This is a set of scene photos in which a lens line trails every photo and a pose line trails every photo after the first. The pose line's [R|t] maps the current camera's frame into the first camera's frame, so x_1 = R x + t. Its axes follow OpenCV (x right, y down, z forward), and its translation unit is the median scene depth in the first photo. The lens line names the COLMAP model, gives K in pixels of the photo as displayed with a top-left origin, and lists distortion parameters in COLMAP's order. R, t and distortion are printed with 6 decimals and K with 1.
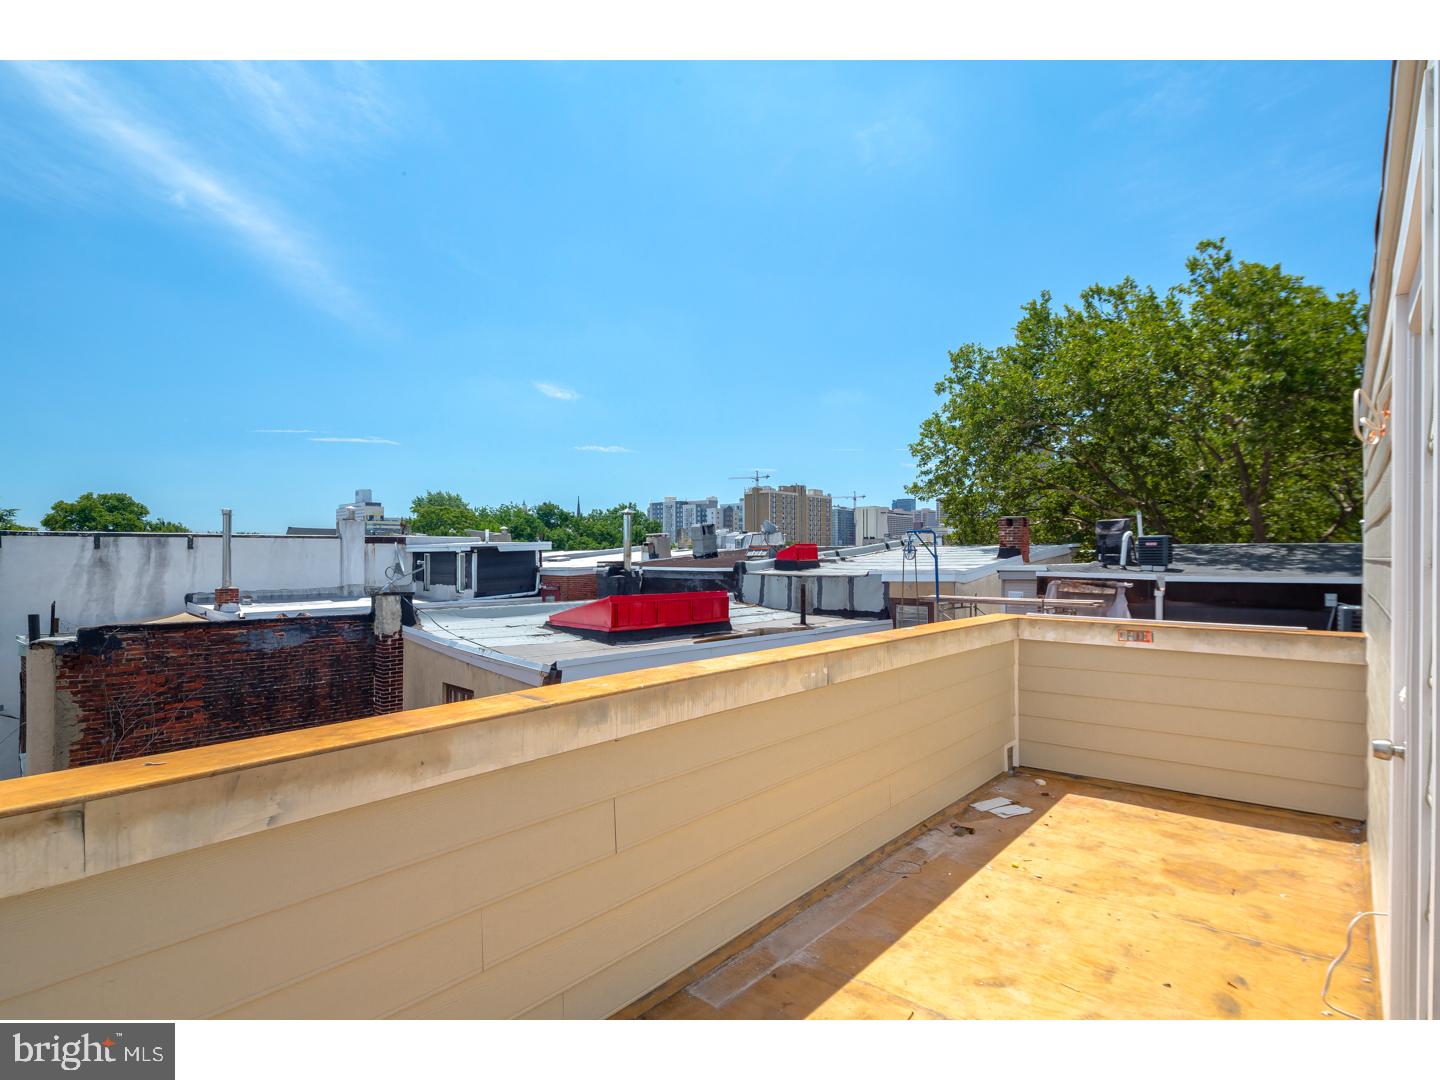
lens RADIAL K [[707.7, 0, 734.6], [0, 707.7, 547.9], [0, 0, 1]] dist [-0.004418, -0.001182]
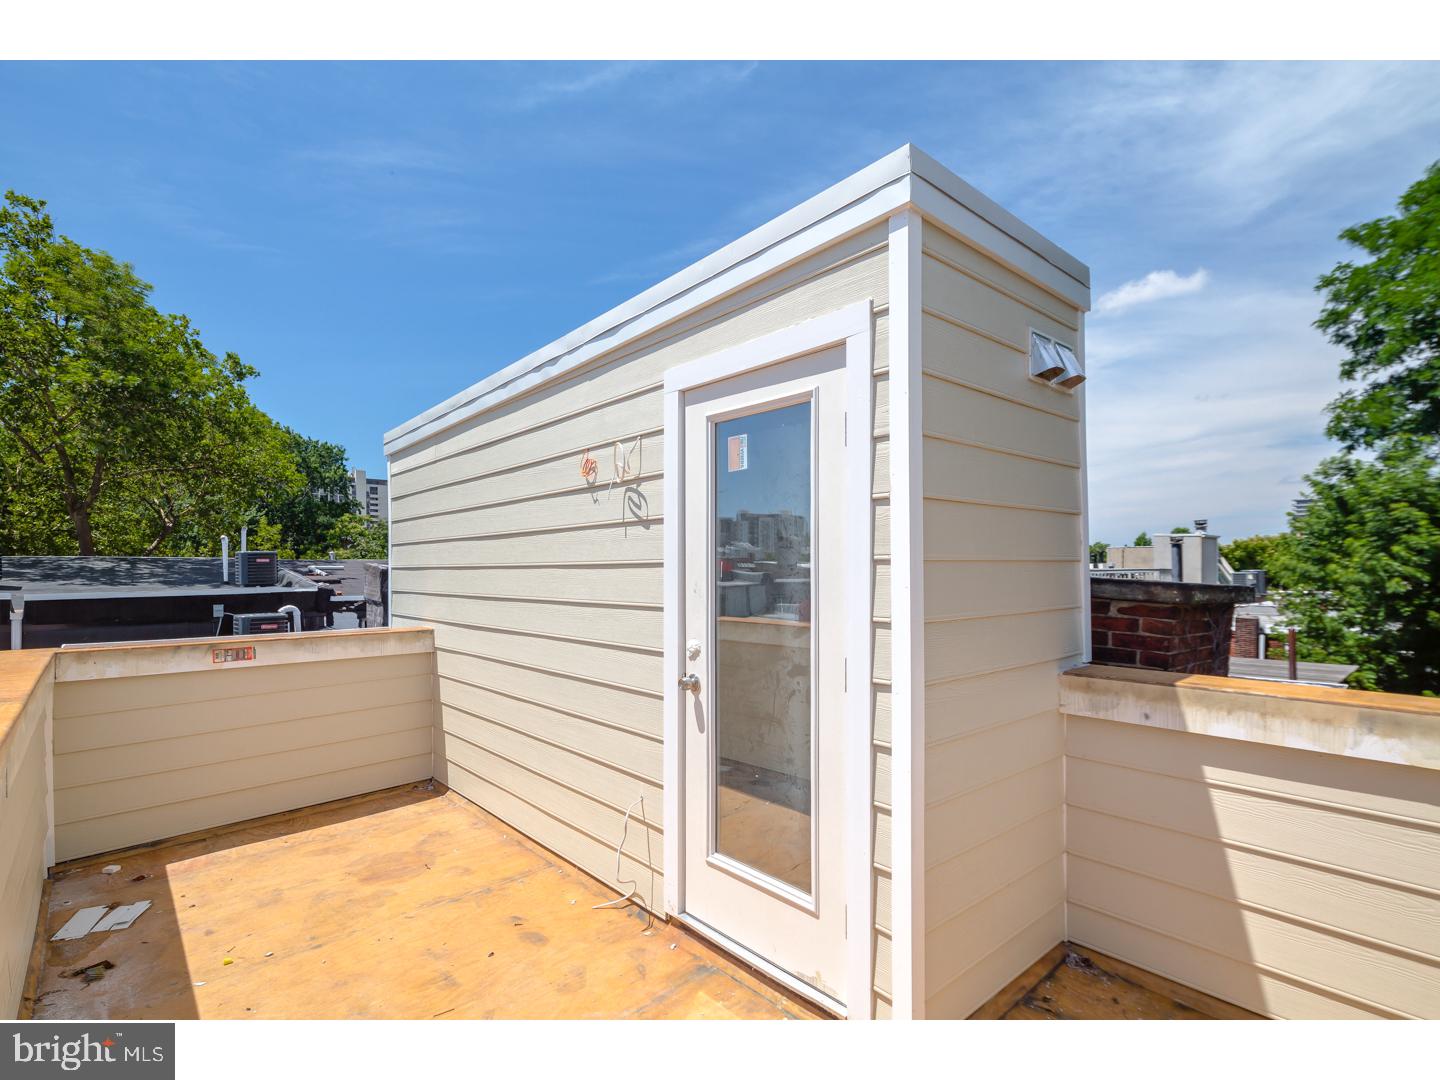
lens RADIAL K [[707.7, 0, 734.4], [0, 707.7, 550.3], [0, 0, 1]] dist [-0.004418, -0.001182]
pose [[0.120322, 0.020857, 0.992516, -0.256515], [-0.002316, 0.999782, -0.020729, 0.012041], [-0.992732, 0.000195, 0.120344, 0.295820]]
